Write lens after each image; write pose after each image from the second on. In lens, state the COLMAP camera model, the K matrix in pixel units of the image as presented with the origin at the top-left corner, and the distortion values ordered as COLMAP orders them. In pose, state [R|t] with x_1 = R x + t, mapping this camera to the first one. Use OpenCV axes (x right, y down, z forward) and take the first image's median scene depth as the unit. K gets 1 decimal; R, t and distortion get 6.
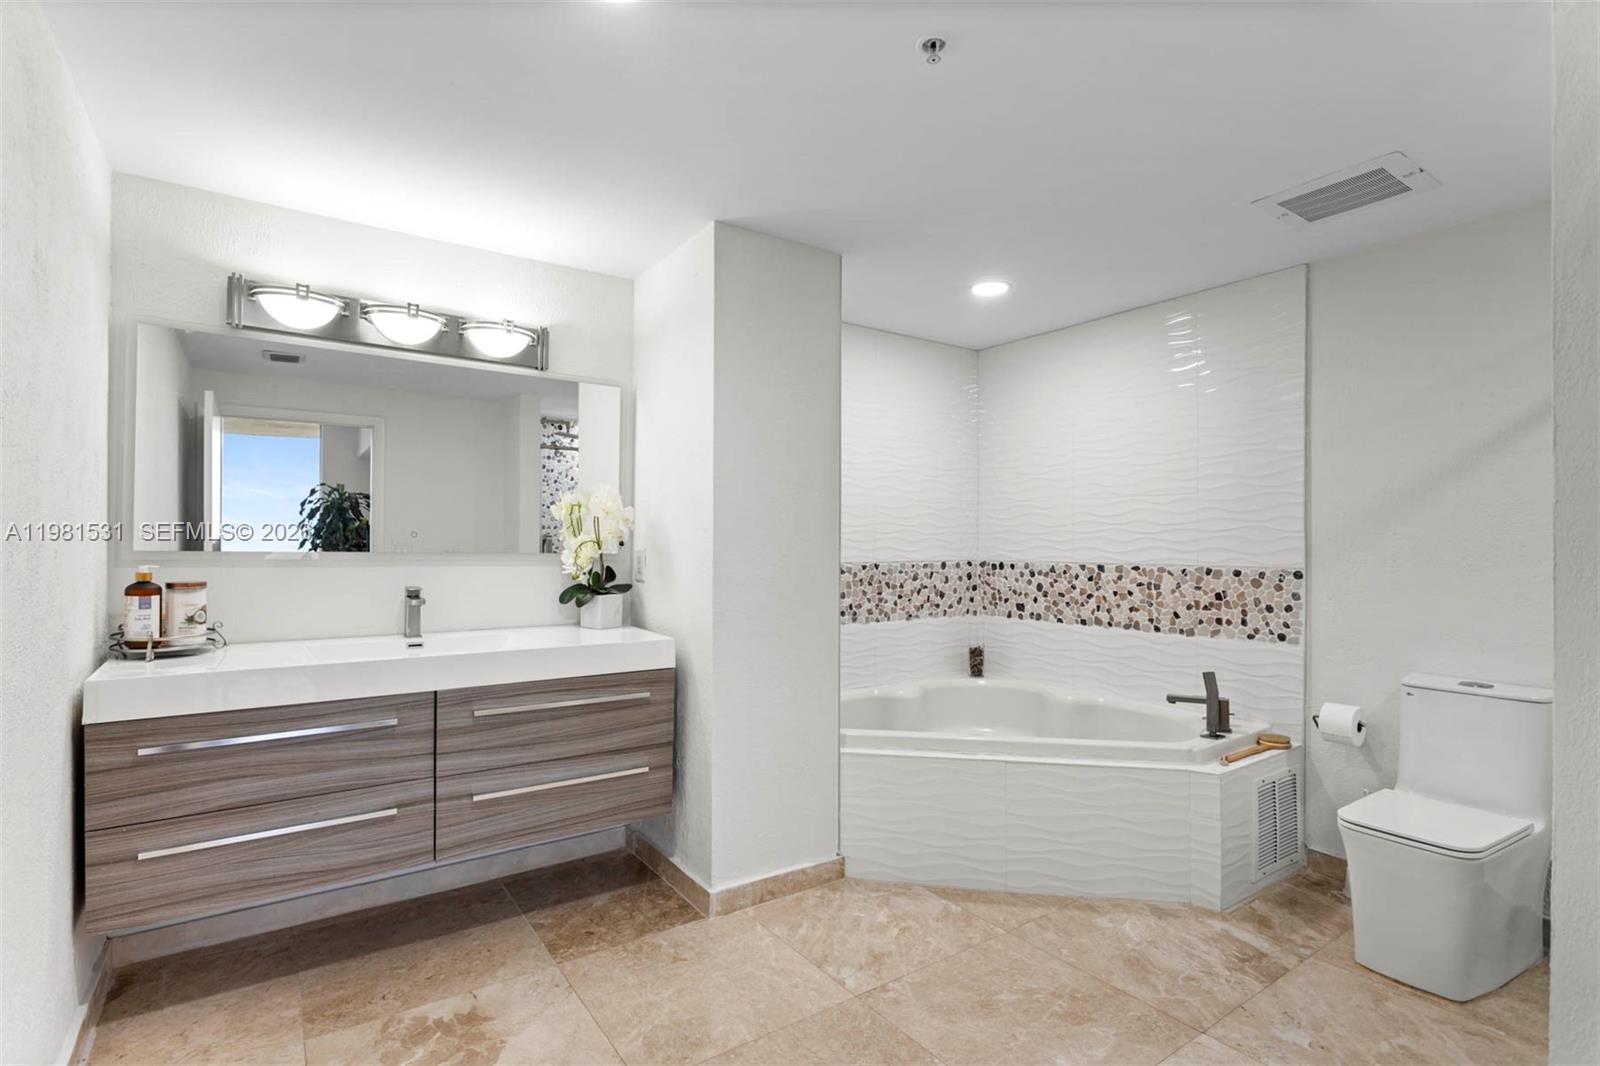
lens RADIAL K [[773.4, 0, 807.0], [0, 773.4, 536.6], [0, 0, 1]] dist [-0.010313, 0.005290]
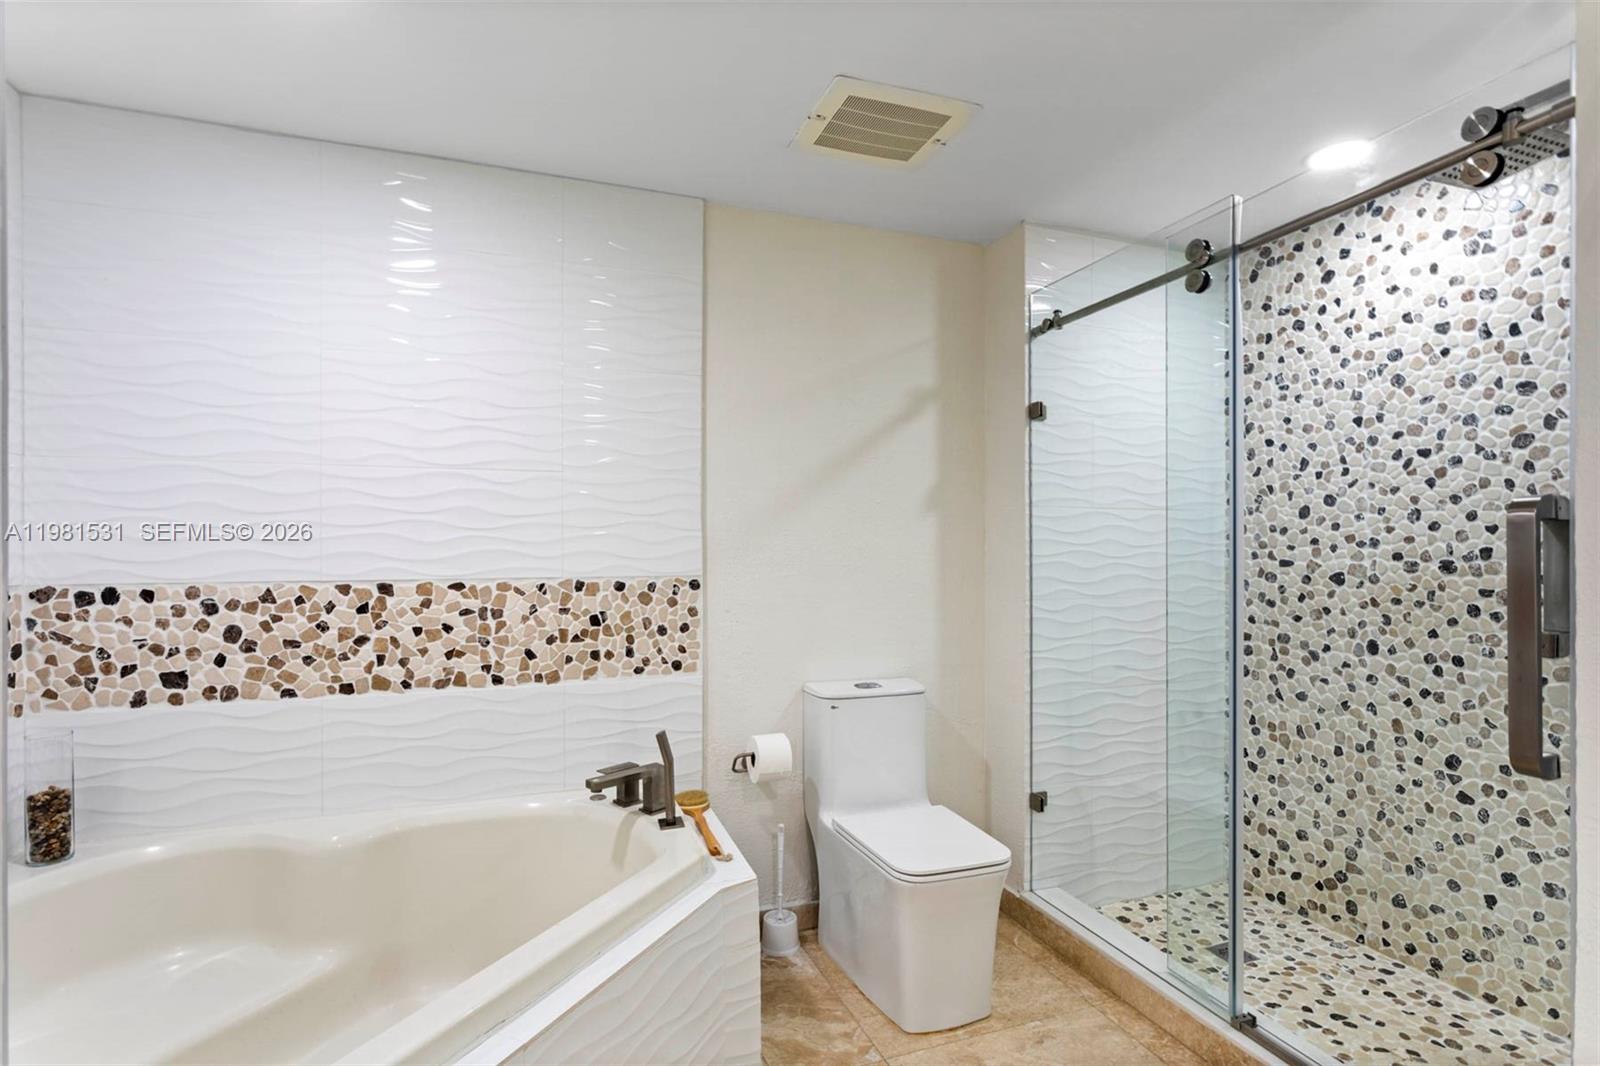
lens RADIAL K [[773.4, 0, 797.0], [0, 773.4, 549.4], [0, 0, 1]] dist [-0.010313, 0.005290]
pose [[0.259851, -0.006586, 0.965626, -0.095607], [-0.007312, 0.999935, 0.008788, 0.004618], [-0.965621, -0.009344, 0.259786, 0.597452]]
